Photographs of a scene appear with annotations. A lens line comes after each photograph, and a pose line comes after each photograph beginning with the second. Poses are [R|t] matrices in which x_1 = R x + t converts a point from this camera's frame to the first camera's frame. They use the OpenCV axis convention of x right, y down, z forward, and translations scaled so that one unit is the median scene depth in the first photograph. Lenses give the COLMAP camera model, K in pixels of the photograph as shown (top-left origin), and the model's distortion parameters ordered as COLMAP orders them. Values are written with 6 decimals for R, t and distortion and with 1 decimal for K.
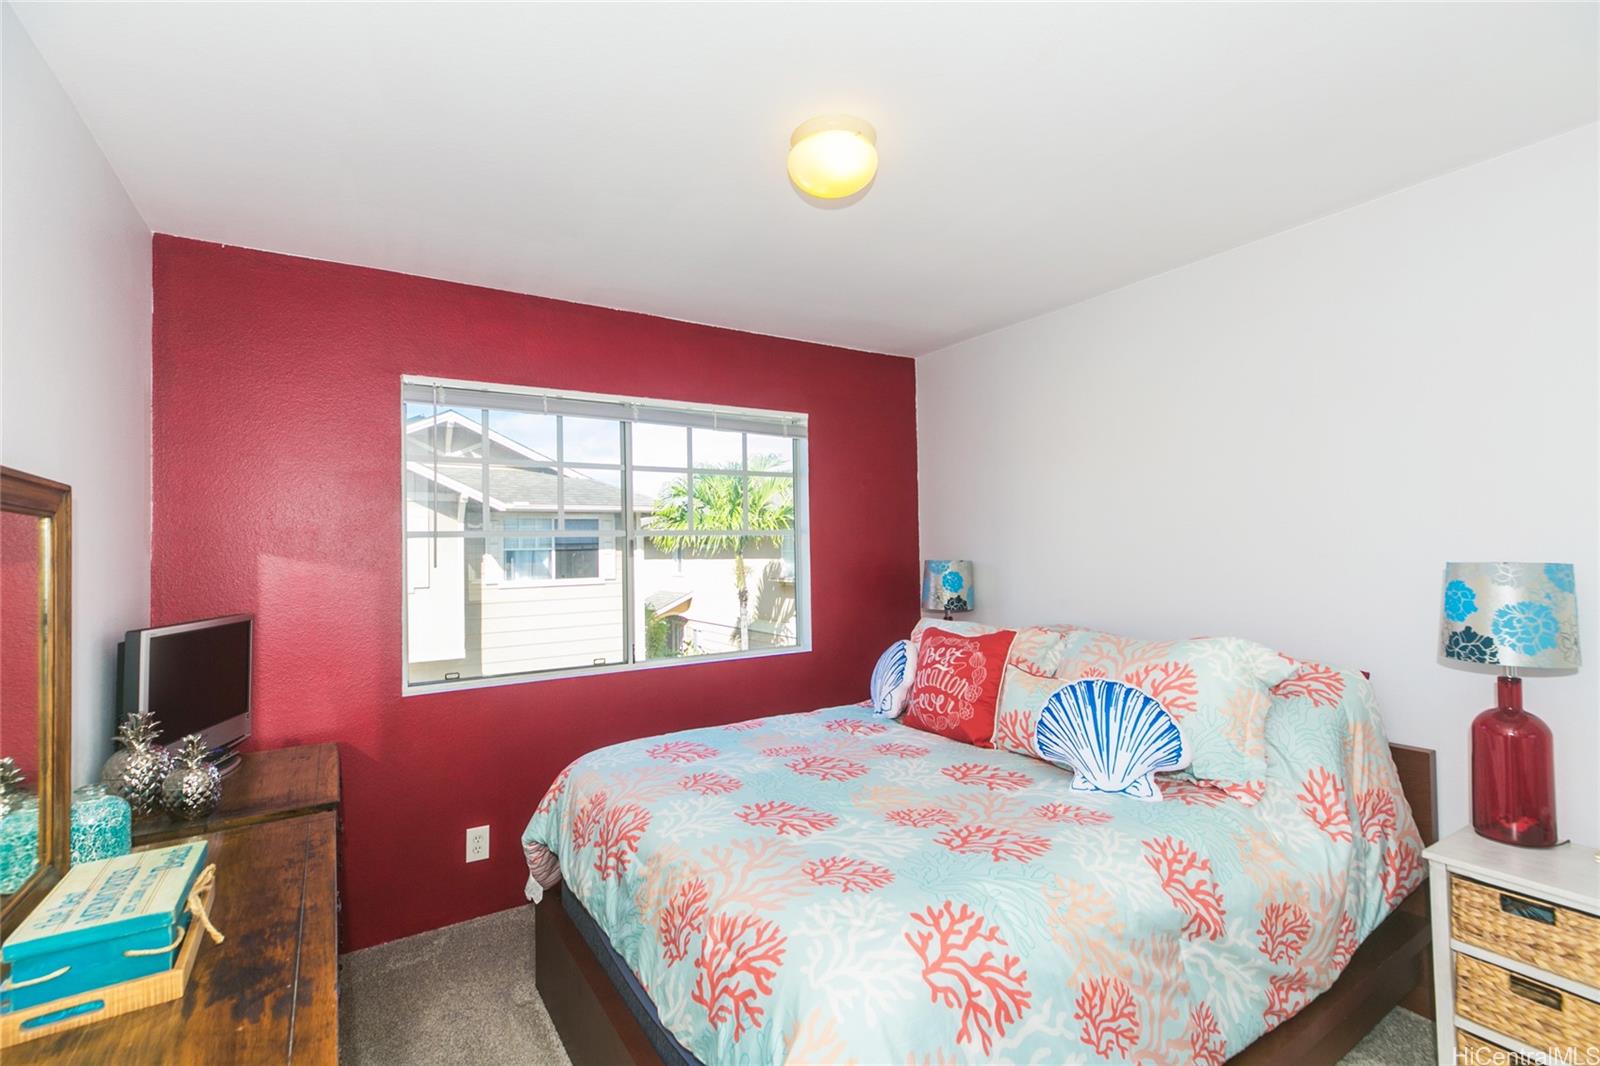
lens RADIAL K [[729.0, 0, 807.6], [0, 729.0, 540.5], [0, 0, 1]] dist [0.016551, -0.003118]
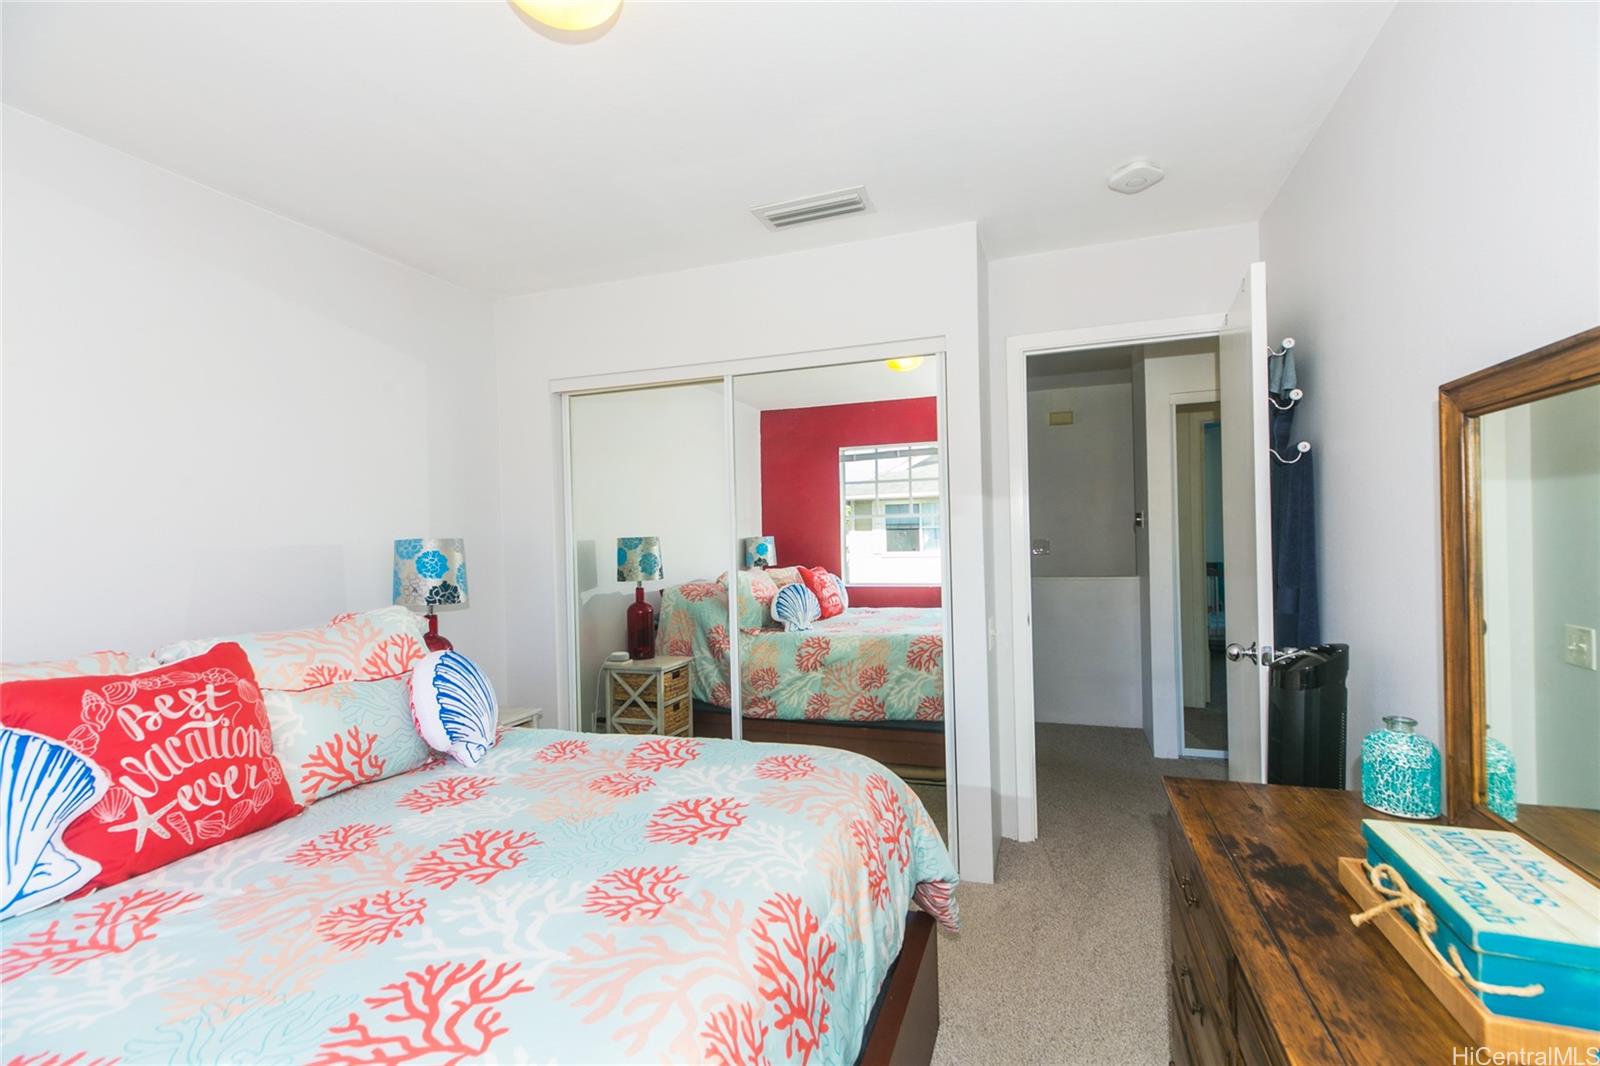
lens RADIAL K [[729.0, 0, 804.8], [0, 729.0, 537.7], [0, 0, 1]] dist [0.016551, -0.003118]
pose [[-0.619451, 0.031498, 0.784403, -0.632392], [0.023498, 0.999491, -0.021578, 0.067907], [-0.784684, 0.005066, -0.619876, 1.173329]]
